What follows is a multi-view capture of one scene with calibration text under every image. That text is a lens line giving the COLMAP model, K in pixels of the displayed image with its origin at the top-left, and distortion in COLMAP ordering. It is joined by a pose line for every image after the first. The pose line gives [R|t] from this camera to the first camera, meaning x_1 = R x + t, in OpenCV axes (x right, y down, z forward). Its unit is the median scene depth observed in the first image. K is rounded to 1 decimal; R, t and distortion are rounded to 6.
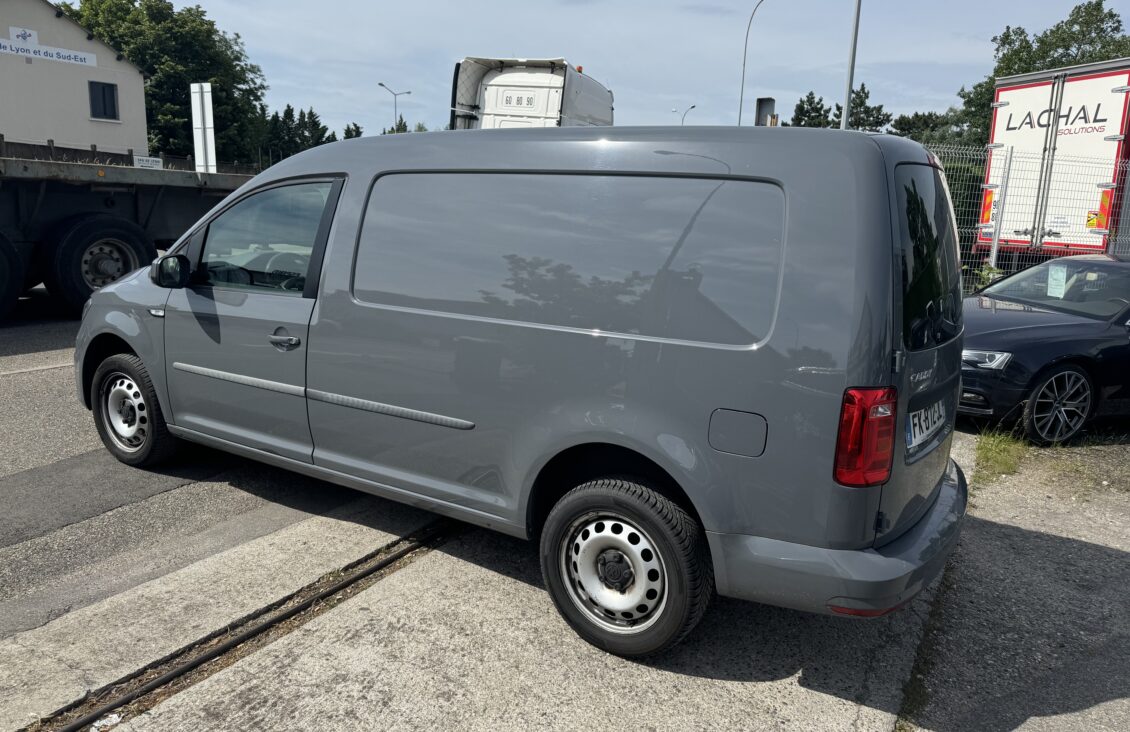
lens RADIAL K [[815.0, 0, 563.0], [0, 815.0, 371.9], [0, 0, 1]] dist [0.004152, -0.005238]
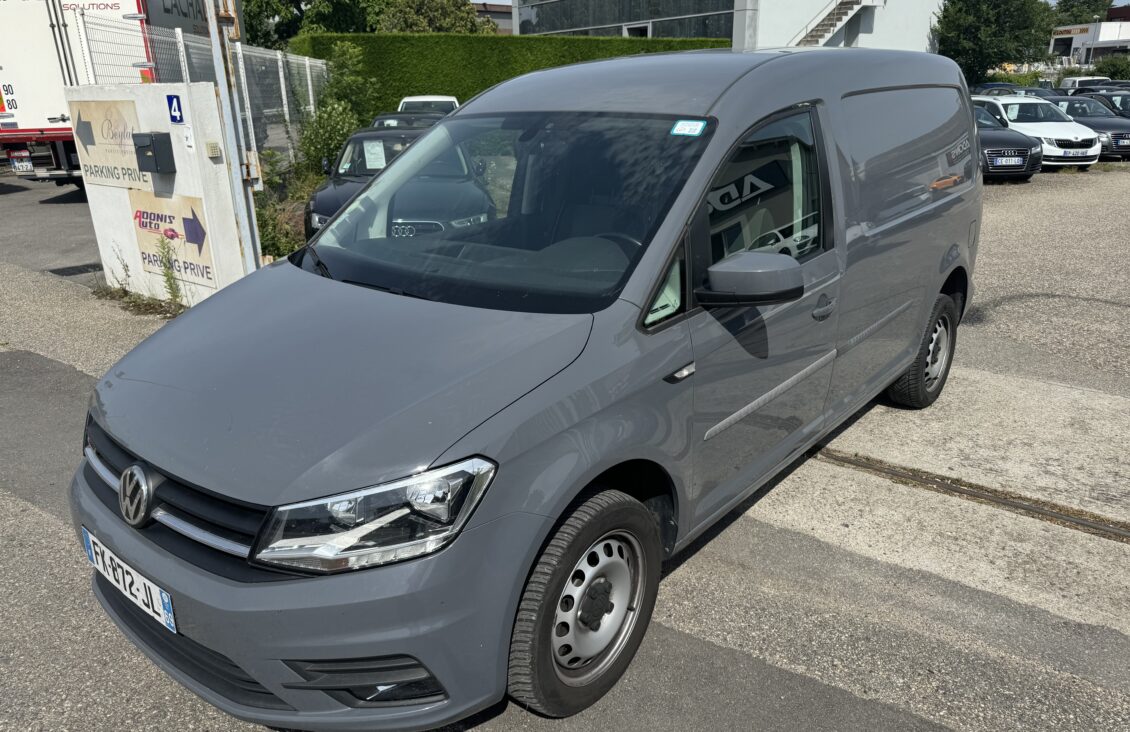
lens RADIAL K [[815.0, 0, 563.0], [0, 815.0, 371.9], [0, 0, 1]] dist [0.004152, -0.005238]
pose [[0.125834, -0.371218, 0.919980, -1.462001], [0.226846, 0.913548, 0.337595, -0.404980], [-0.965767, 0.166212, 0.199165, 1.367291]]
